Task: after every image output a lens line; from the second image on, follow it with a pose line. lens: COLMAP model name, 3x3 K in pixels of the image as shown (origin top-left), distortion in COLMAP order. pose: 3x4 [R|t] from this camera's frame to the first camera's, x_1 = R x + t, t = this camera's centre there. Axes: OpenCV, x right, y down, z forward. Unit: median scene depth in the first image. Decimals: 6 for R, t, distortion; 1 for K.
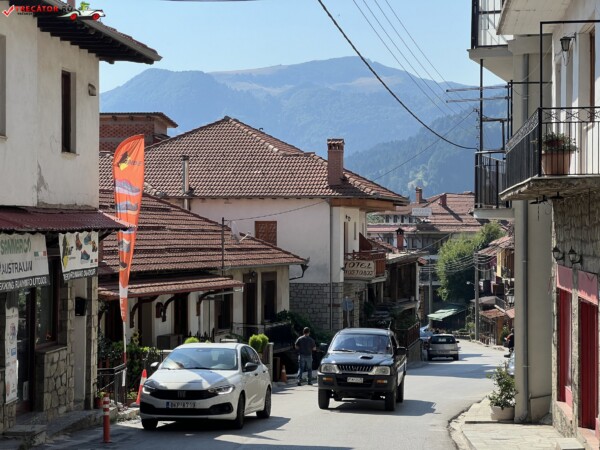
lens RADIAL K [[1342.4, 0, 299.6], [0, 1342.4, 224.9], [0, 0, 1]] dist [0.316295, 0.000000]
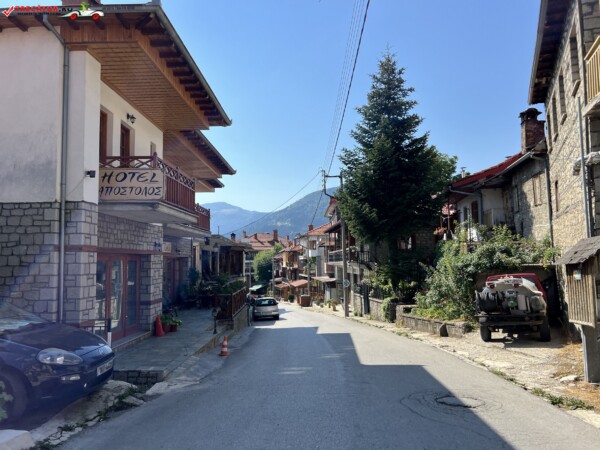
lens RADIAL K [[454.4, 0, 300.9], [0, 454.4, 225.0], [0, 0, 1]] dist [0.007445, 0.002368]
pose [[0.977575, -0.001801, 0.210578, 0.027558], [0.017793, 0.997094, -0.074075, 0.024832], [-0.209833, 0.076161, 0.974766, 0.314443]]
